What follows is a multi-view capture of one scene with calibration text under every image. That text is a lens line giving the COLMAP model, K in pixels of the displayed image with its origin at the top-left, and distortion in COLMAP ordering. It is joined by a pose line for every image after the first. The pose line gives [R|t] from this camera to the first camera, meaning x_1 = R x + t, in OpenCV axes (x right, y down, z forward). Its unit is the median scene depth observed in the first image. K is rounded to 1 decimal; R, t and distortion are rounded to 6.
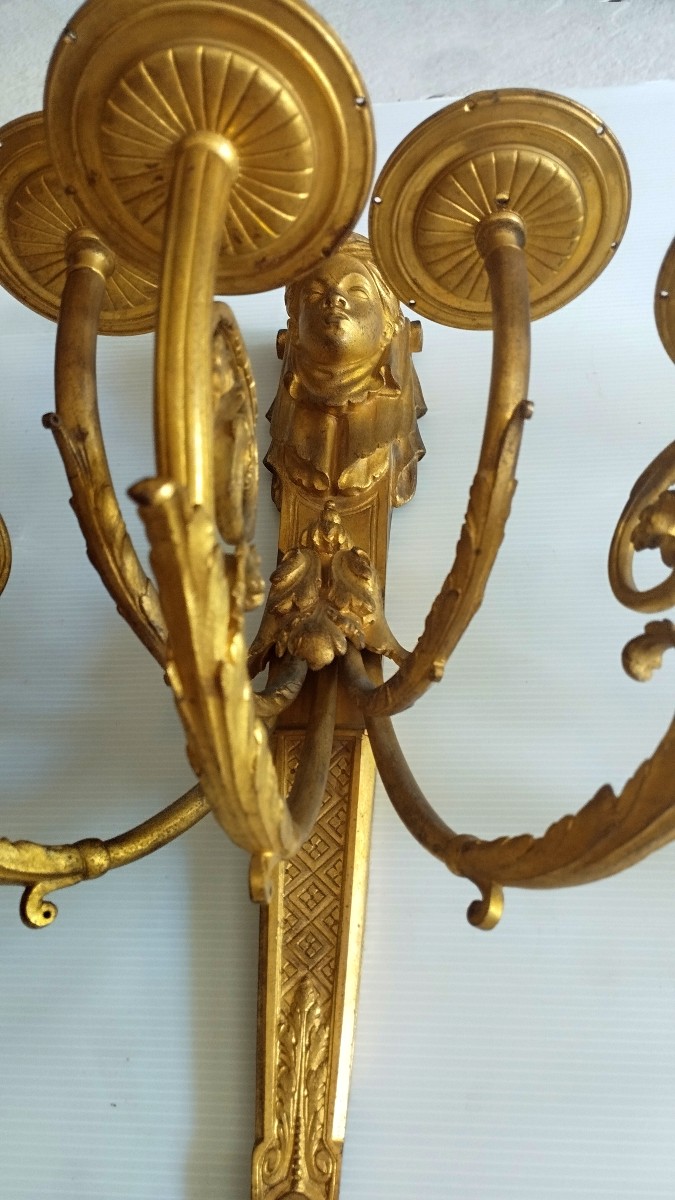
lens RADIAL K [[1000.0, 0, 337.5], [0, 1000.0, 600.0], [0, 0, 1]] dist [0.093648, -0.131167]
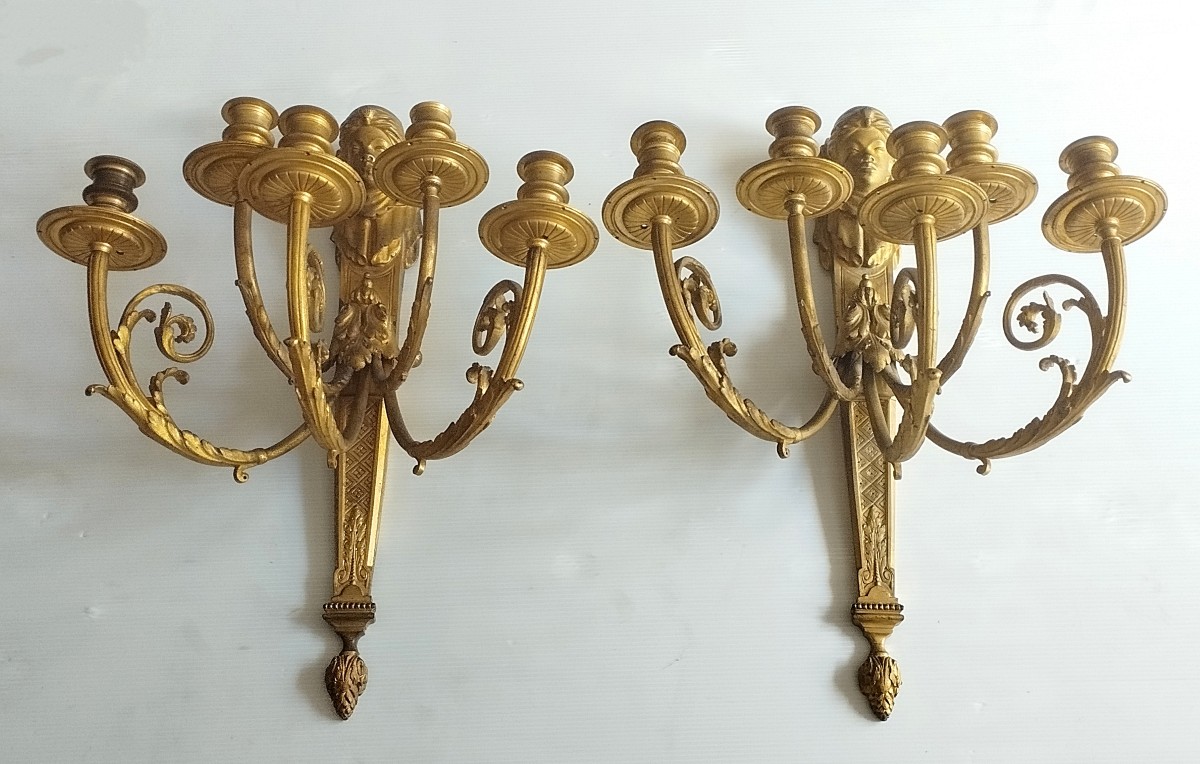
lens RADIAL K [[1380.0, 0, 648.9], [0, 1380.0, 368.8], [0, 0, 1]] dist [0.078524, 0.011283]
pose [[0.991047, -0.021629, 0.131748, 0.220959], [0.000110, 0.986922, 0.161196, -0.439453], [-0.133512, -0.159738, 0.978089, -2.120830]]
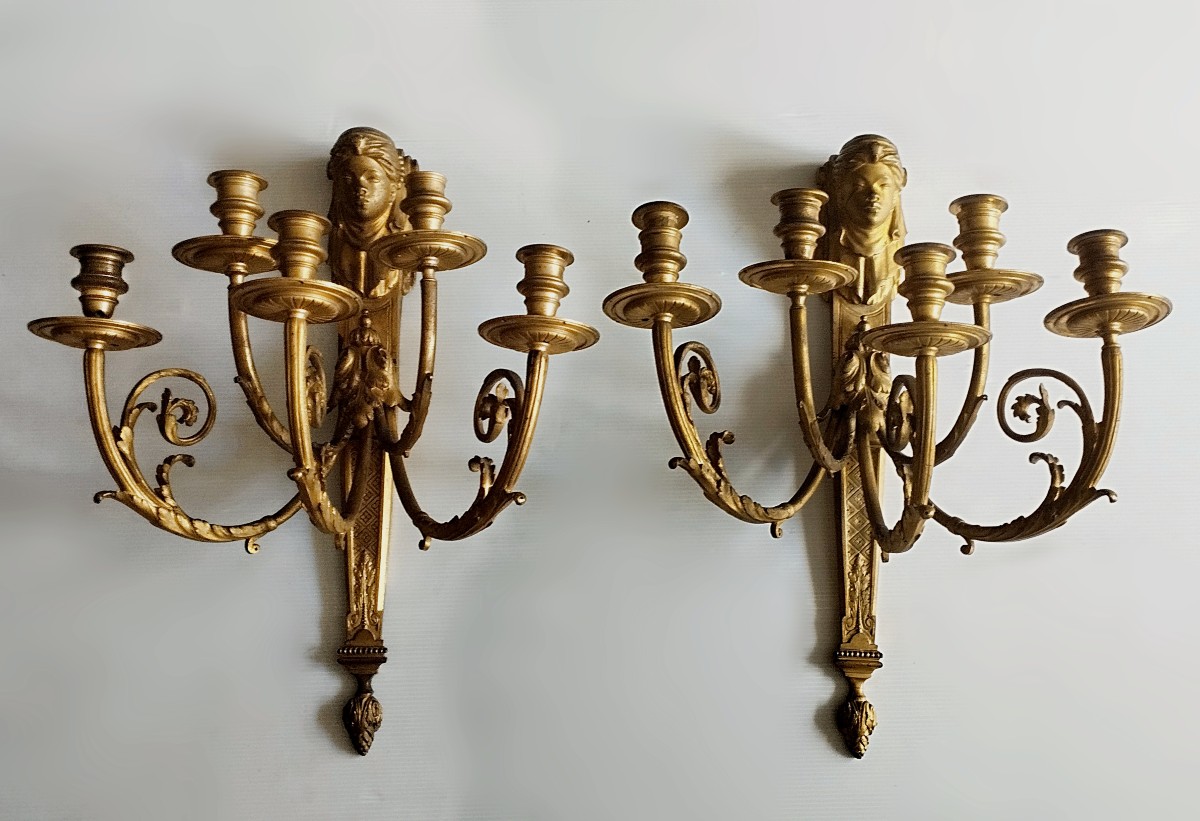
lens RADIAL K [[1318.5, 0, 658.2], [0, 1318.5, 395.8], [0, 0, 1]] dist [0.082425, -0.015348]
pose [[0.989355, -0.043859, 0.138755, 0.238318], [-0.017775, 0.909937, 0.414365, -1.275501], [-0.144432, -0.412421, 0.899471, -1.770398]]
